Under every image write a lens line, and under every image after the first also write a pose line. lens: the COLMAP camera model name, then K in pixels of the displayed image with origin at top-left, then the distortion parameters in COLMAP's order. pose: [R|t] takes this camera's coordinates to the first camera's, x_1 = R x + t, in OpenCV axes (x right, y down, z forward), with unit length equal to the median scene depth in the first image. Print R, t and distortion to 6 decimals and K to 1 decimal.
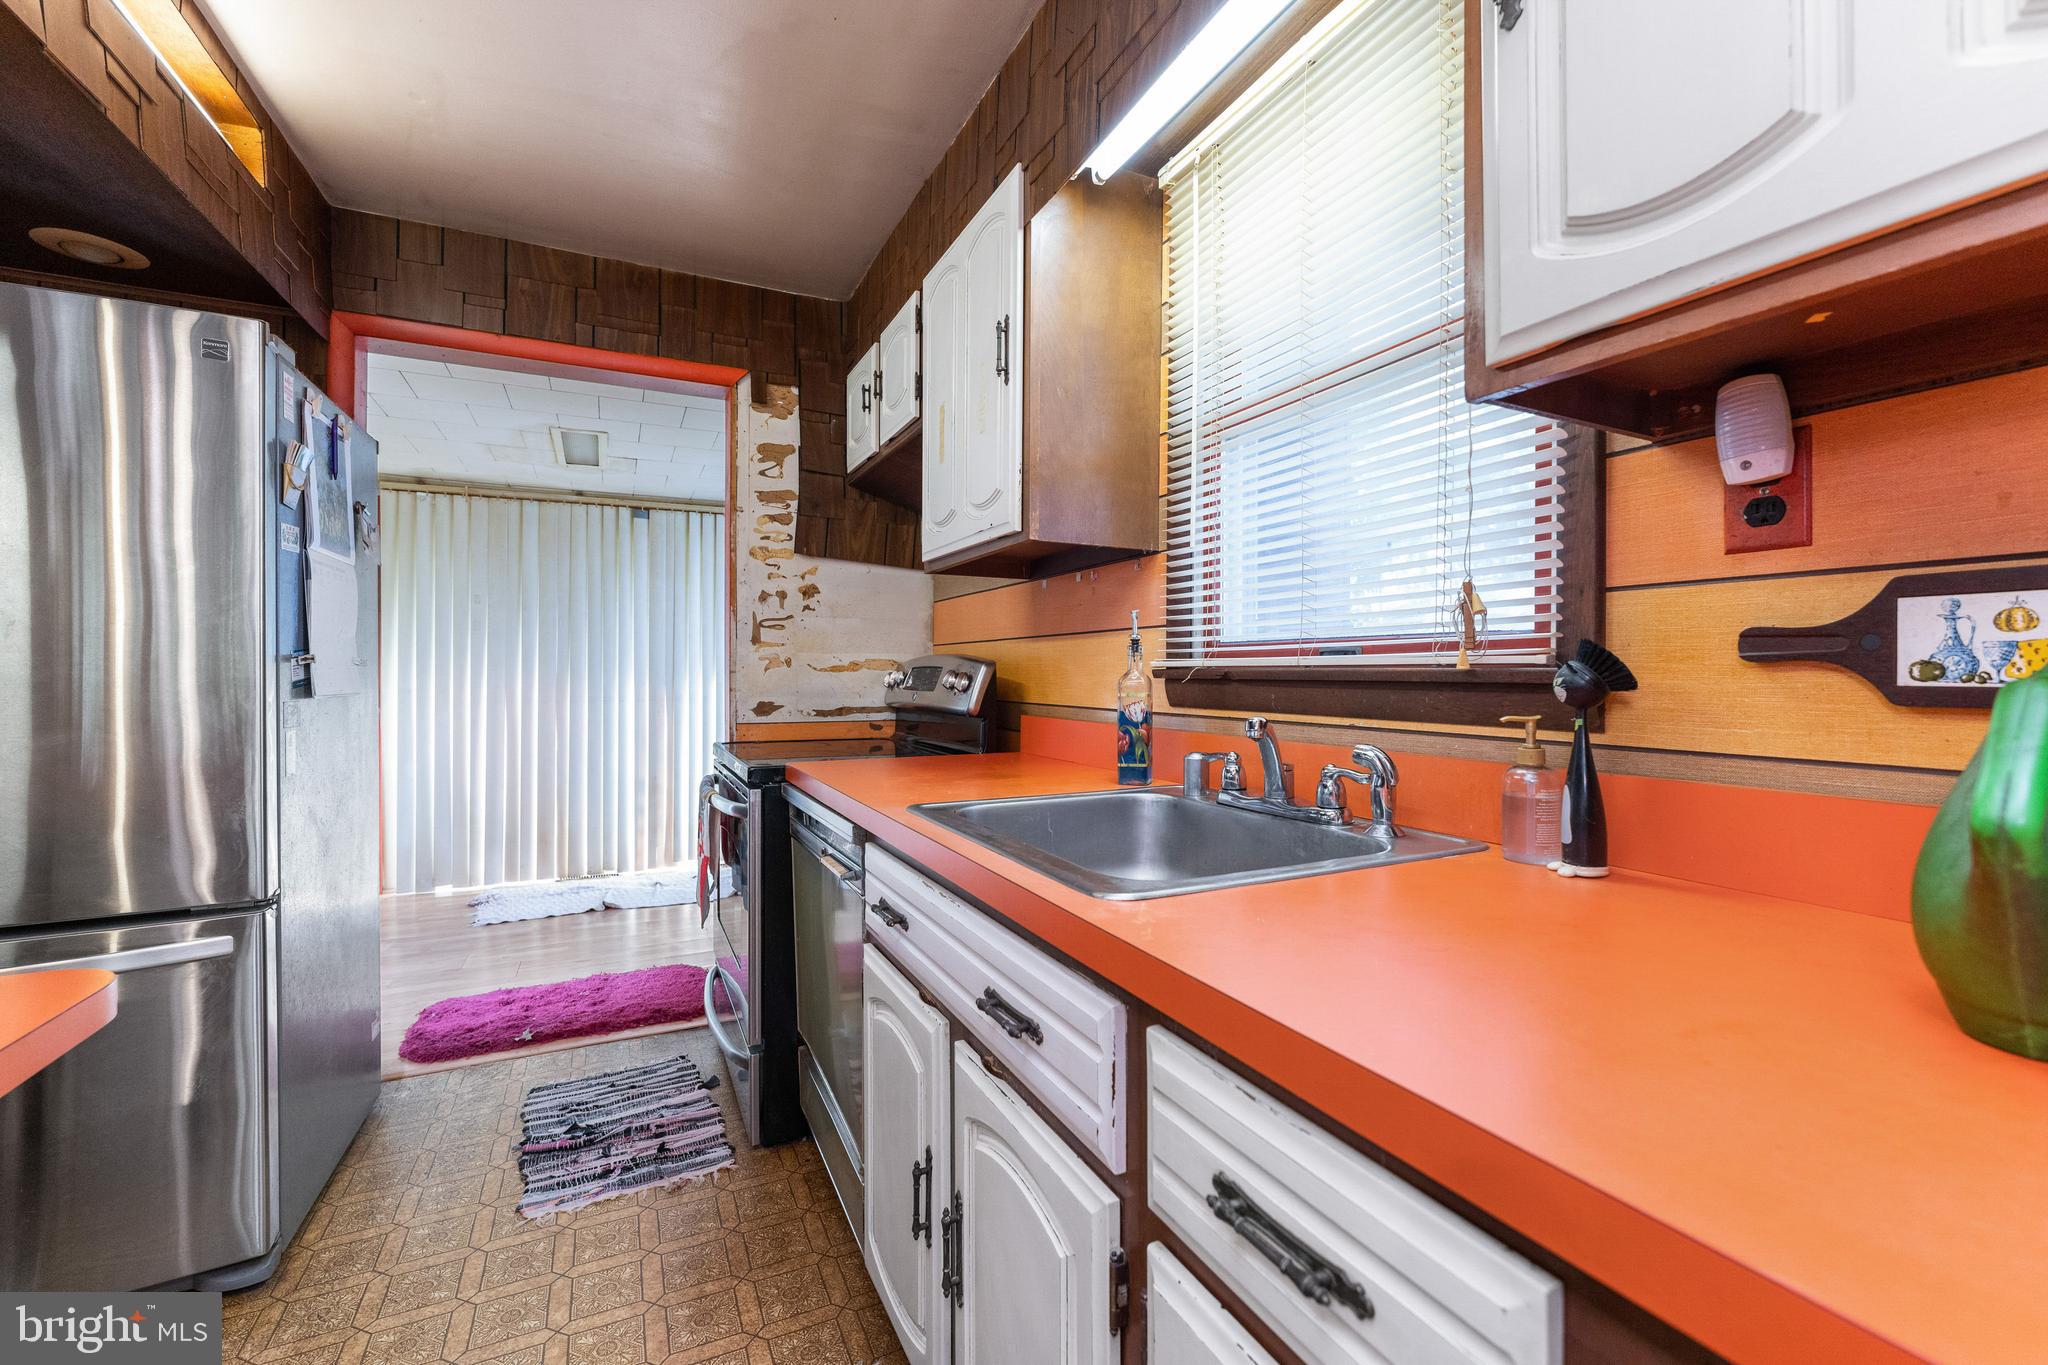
lens RADIAL K [[853.1, 0, 1023.3], [0, 853.1, 674.6], [0, 0, 1]] dist [-0.004072, 0.000066]
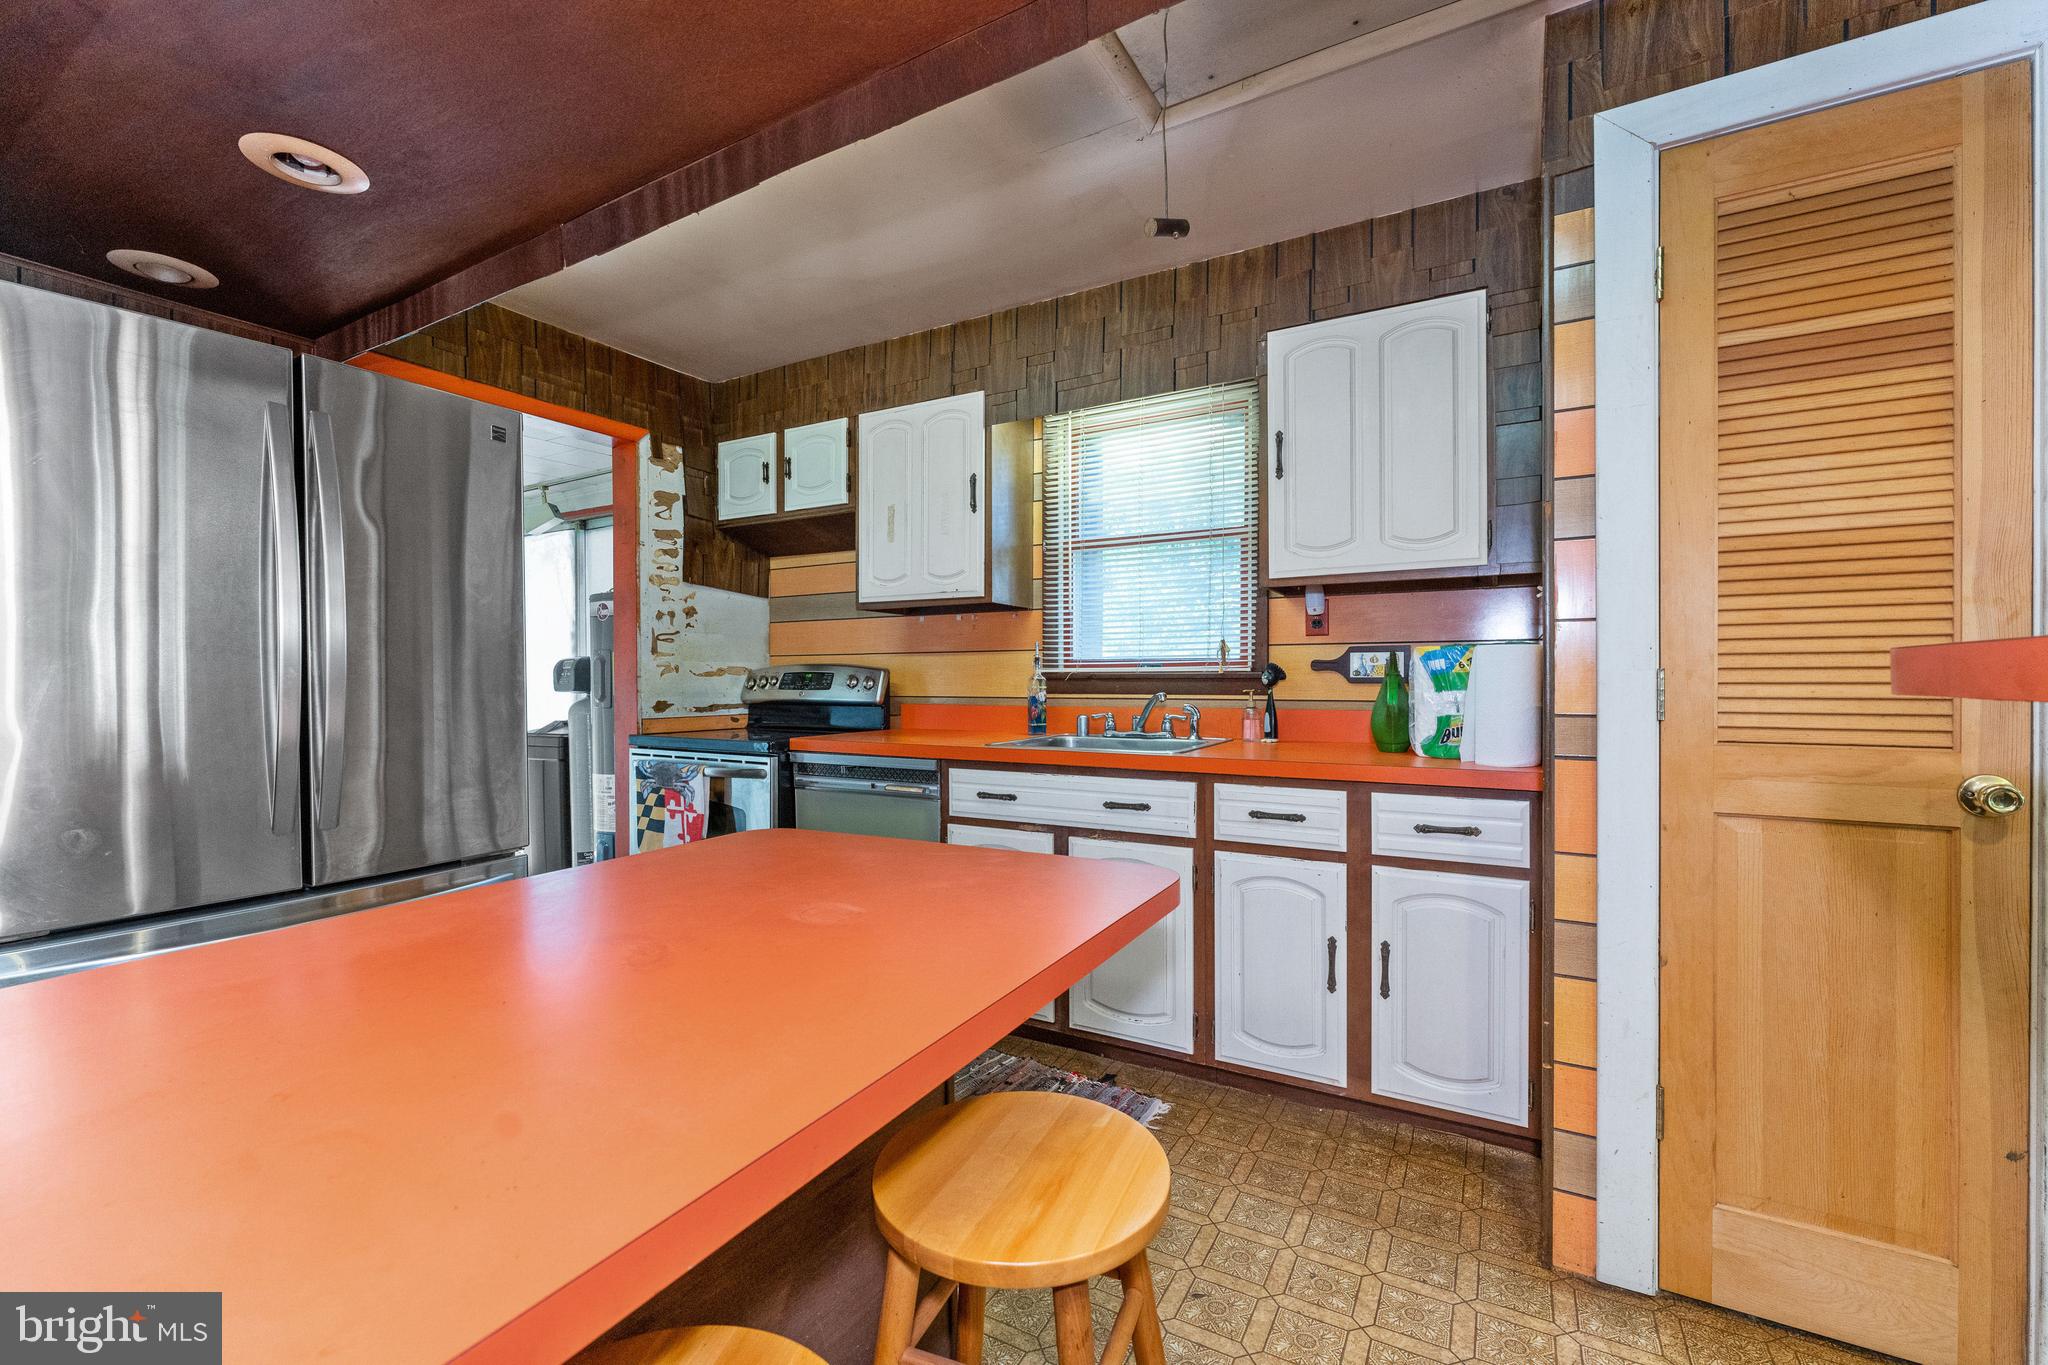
lens RADIAL K [[862.3, 0, 1024.0], [0, 862.3, 682.5], [0, 0, 1]] dist [-0.000763, -0.000003]
pose [[0.822480, -0.006824, 0.568753, -0.907992], [0.005739, 0.999977, 0.003698, 0.005785], [-0.568765, 0.000222, 0.822500, -0.503848]]
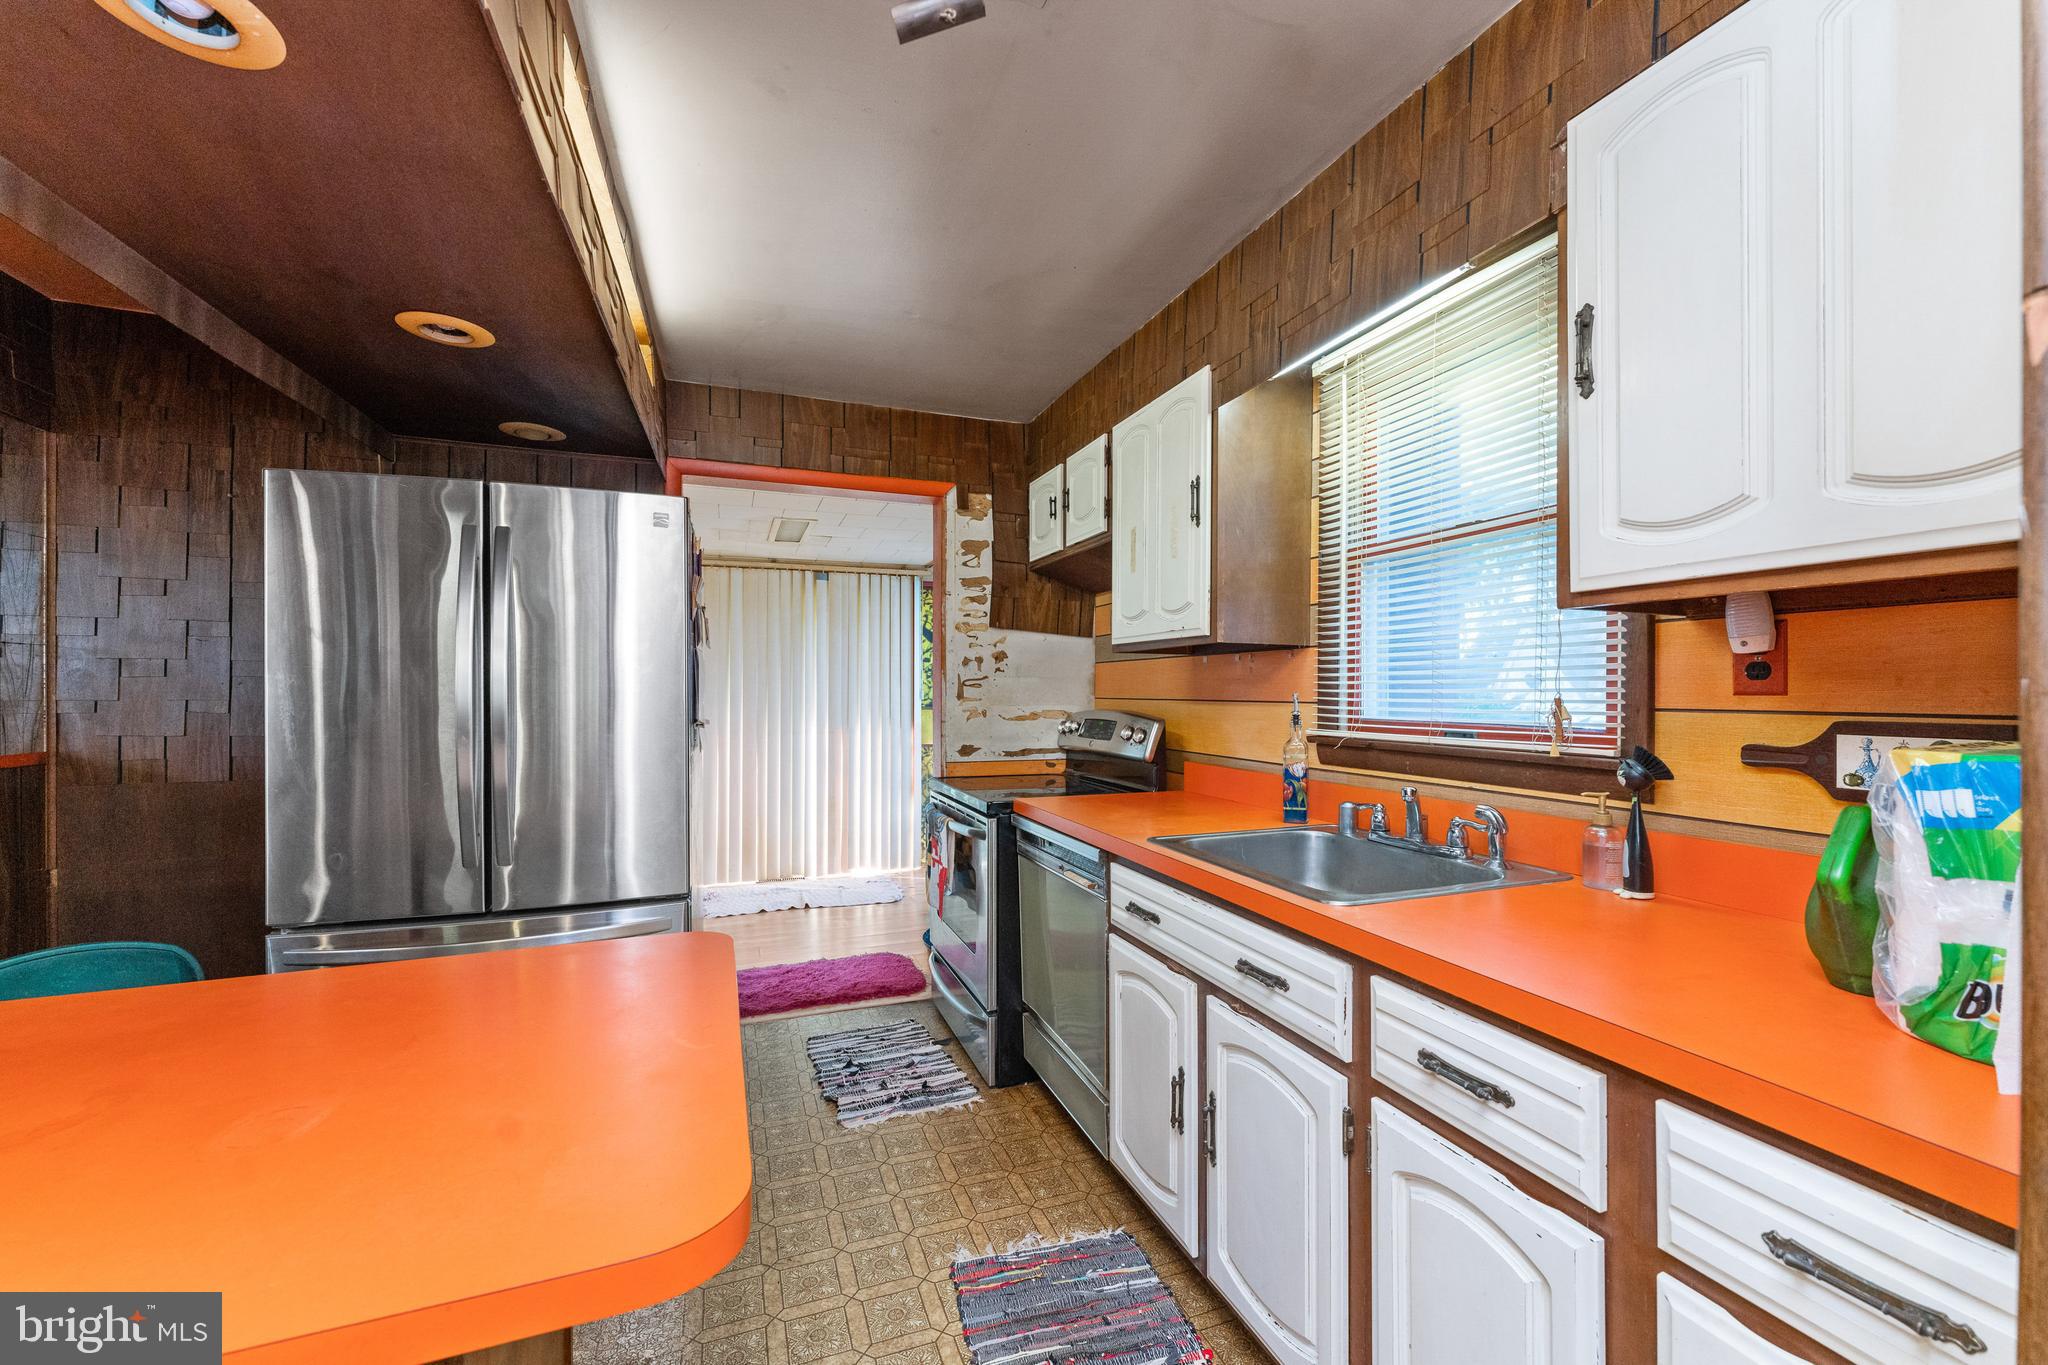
lens RADIAL K [[818.9, 0, 1022.8], [0, 818.9, 690.8], [0, 0, 1]] dist [0.001899, 0.000185]
pose [[0.995536, 0.000360, -0.094381, -0.166217], [-0.000539, 0.999998, -0.001863, -0.072475], [0.094381, 0.001905, 0.995534, -0.311016]]
